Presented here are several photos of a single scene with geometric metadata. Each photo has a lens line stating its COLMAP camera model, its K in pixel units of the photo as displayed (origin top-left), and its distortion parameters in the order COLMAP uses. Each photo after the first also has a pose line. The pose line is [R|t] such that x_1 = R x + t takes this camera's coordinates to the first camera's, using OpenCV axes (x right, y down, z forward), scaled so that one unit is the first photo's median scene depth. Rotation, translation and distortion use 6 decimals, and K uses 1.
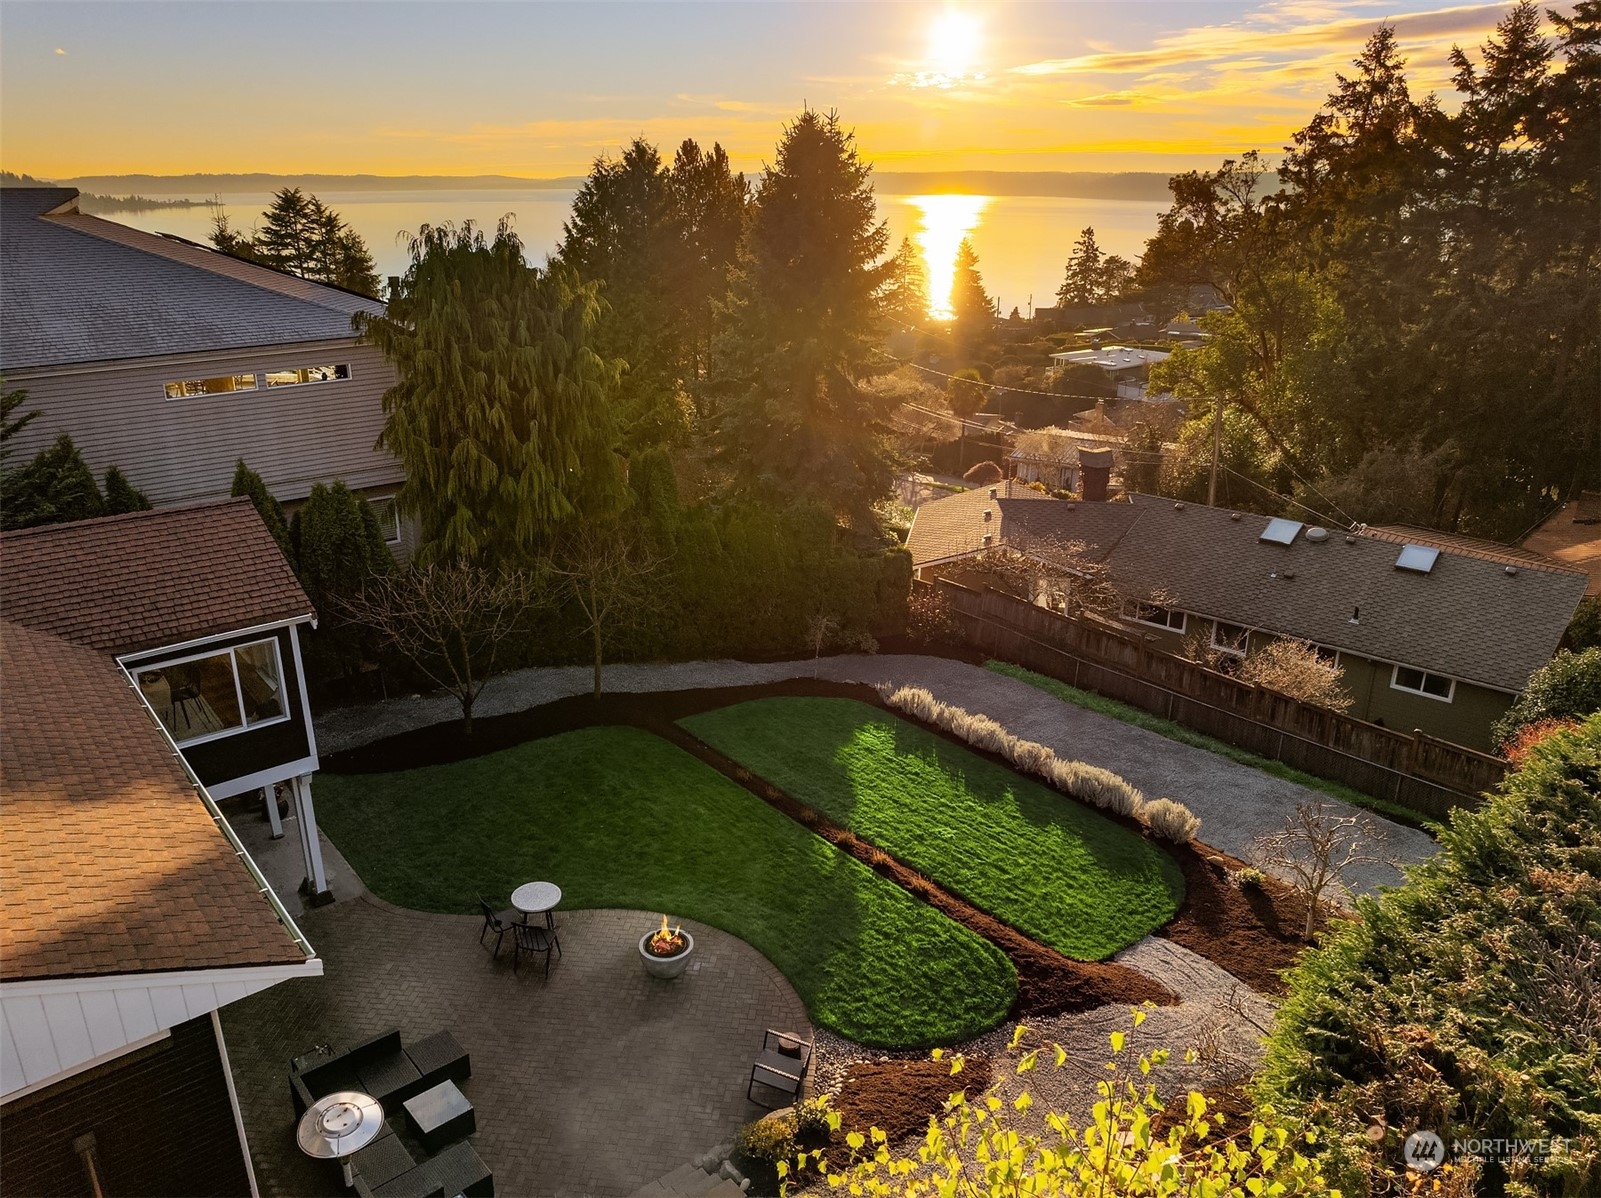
lens RADIAL K [[1127.7, 0, 800.5], [0, 1127.7, 599.0], [0, 0, 1]] dist [-0.041528, 0.000036]
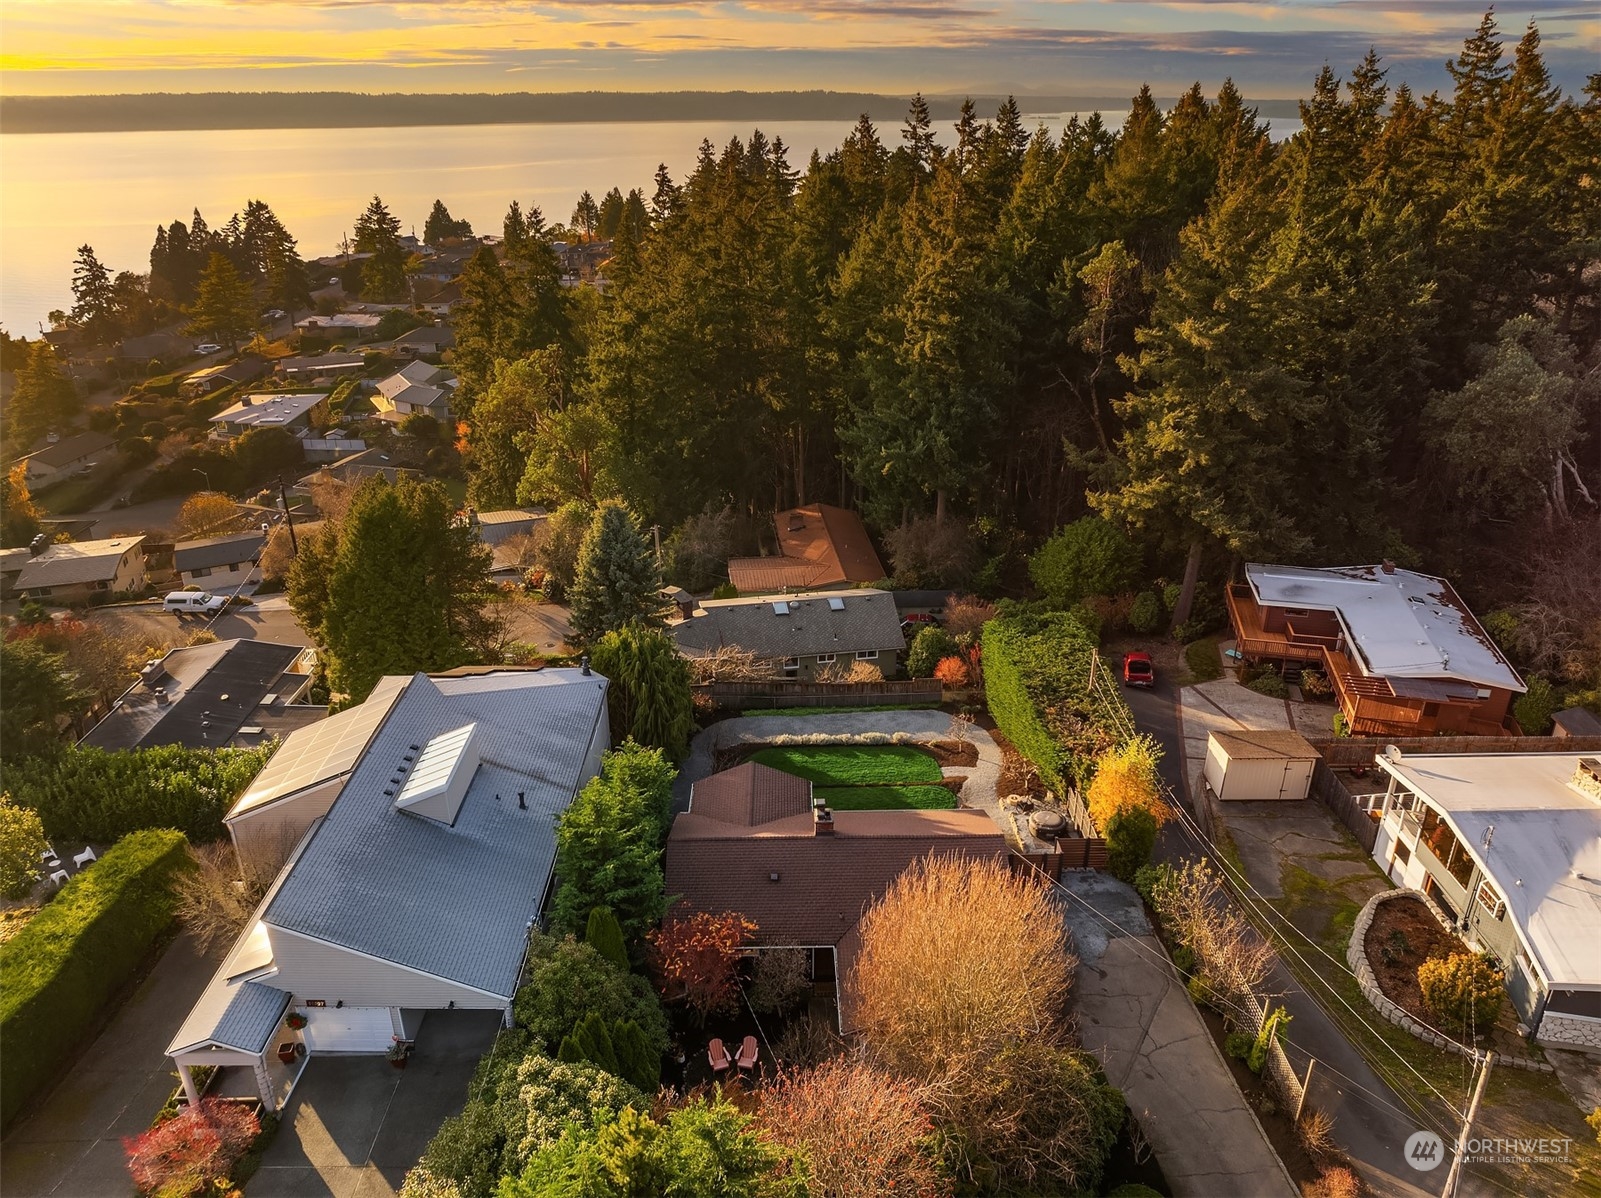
lens RADIAL K [[1127.7, 0, 800.5], [0, 1127.7, 599.0], [0, 0, 1]] dist [-0.041528, 0.000036]
pose [[0.626327, -0.319915, 0.710893, -1.532423], [0.273286, 0.944150, 0.184108, -0.646080], [-0.730088, 0.078965, 0.678775, -0.749359]]
